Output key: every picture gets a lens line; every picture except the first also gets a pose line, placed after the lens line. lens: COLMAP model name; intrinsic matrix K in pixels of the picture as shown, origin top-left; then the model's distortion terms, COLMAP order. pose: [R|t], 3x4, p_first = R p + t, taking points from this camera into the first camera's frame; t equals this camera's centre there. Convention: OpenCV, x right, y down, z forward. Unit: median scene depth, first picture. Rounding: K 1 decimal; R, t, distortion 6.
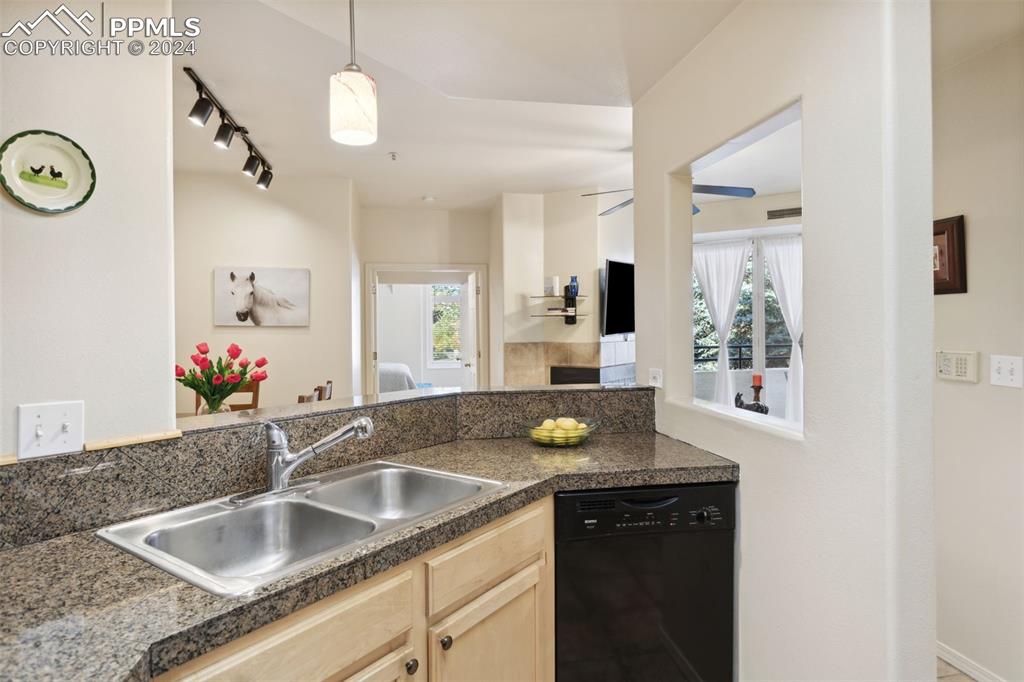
lens RADIAL K [[568.0, 0, 512.0], [0, 568.0, 341.0], [0, 0, 1]] dist [-0.008865, -0.000246]
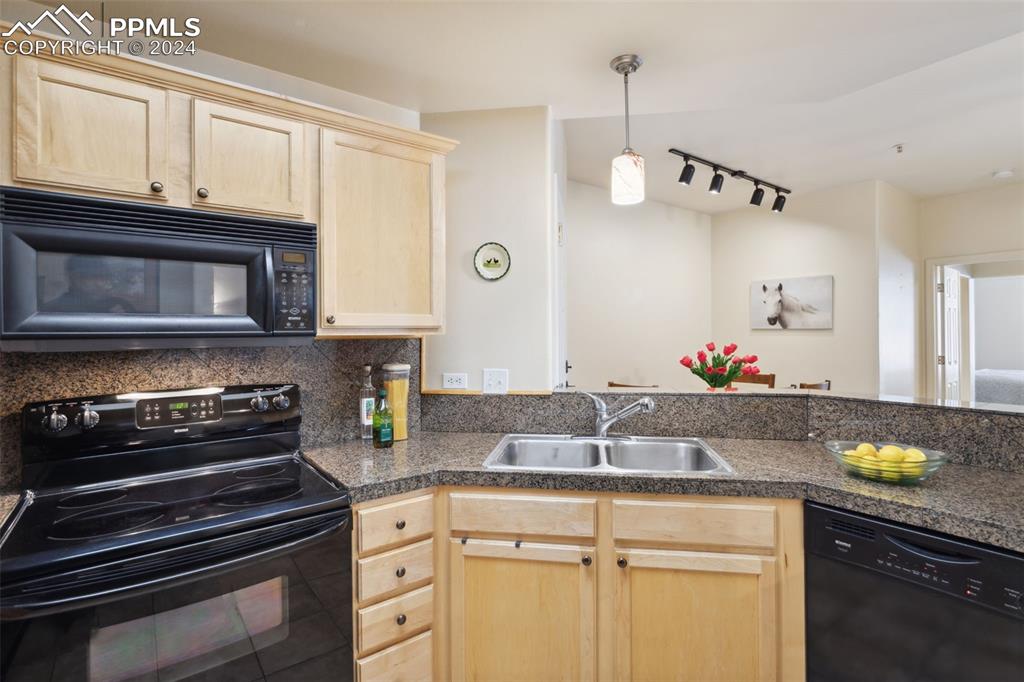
lens RADIAL K [[489.6, 0, 516.3], [0, 489.6, 336.3], [0, 0, 1]] dist [0.000168, 0.000248]
pose [[0.447981, 0.004517, -0.894032, 0.465810], [-0.012873, 0.999916, -0.001398, -0.006648], [0.893951, 0.012135, 0.448001, 0.131586]]
